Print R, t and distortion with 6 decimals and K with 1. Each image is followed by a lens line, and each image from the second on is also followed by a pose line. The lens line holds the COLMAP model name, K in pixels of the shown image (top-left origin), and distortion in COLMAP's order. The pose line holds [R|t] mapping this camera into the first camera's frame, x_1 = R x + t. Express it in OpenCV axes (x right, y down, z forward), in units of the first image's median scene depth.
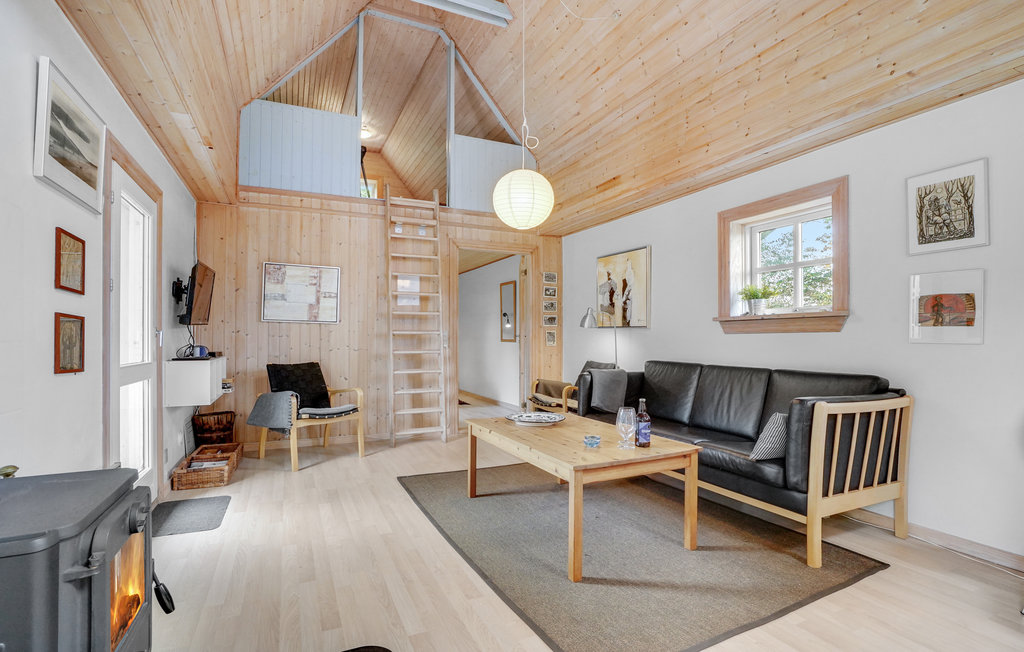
lens RADIAL K [[492.2, 0, 522.7], [0, 492.2, 331.6], [0, 0, 1]] dist [-0.001318, 0.000091]
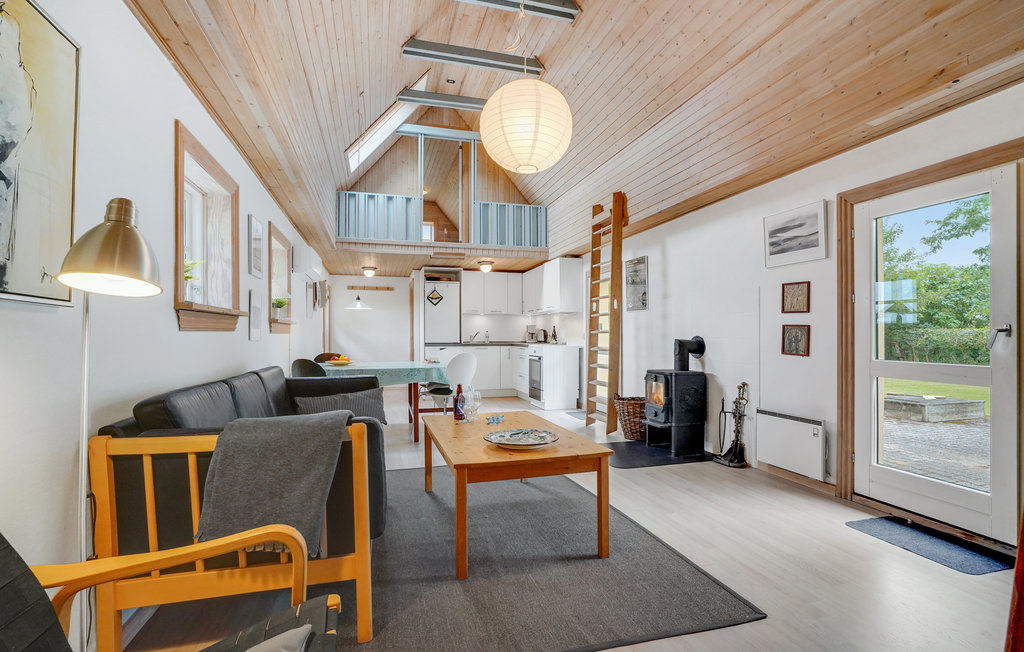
lens RADIAL K [[492.2, 0, 522.7], [0, 492.2, 331.6], [0, 0, 1]] dist [-0.001318, 0.000091]
pose [[-0.987264, 0.004437, 0.159030, -0.135675], [0.000831, 0.999741, -0.022729, 0.025949], [-0.159089, -0.022307, -0.987012, 2.283031]]
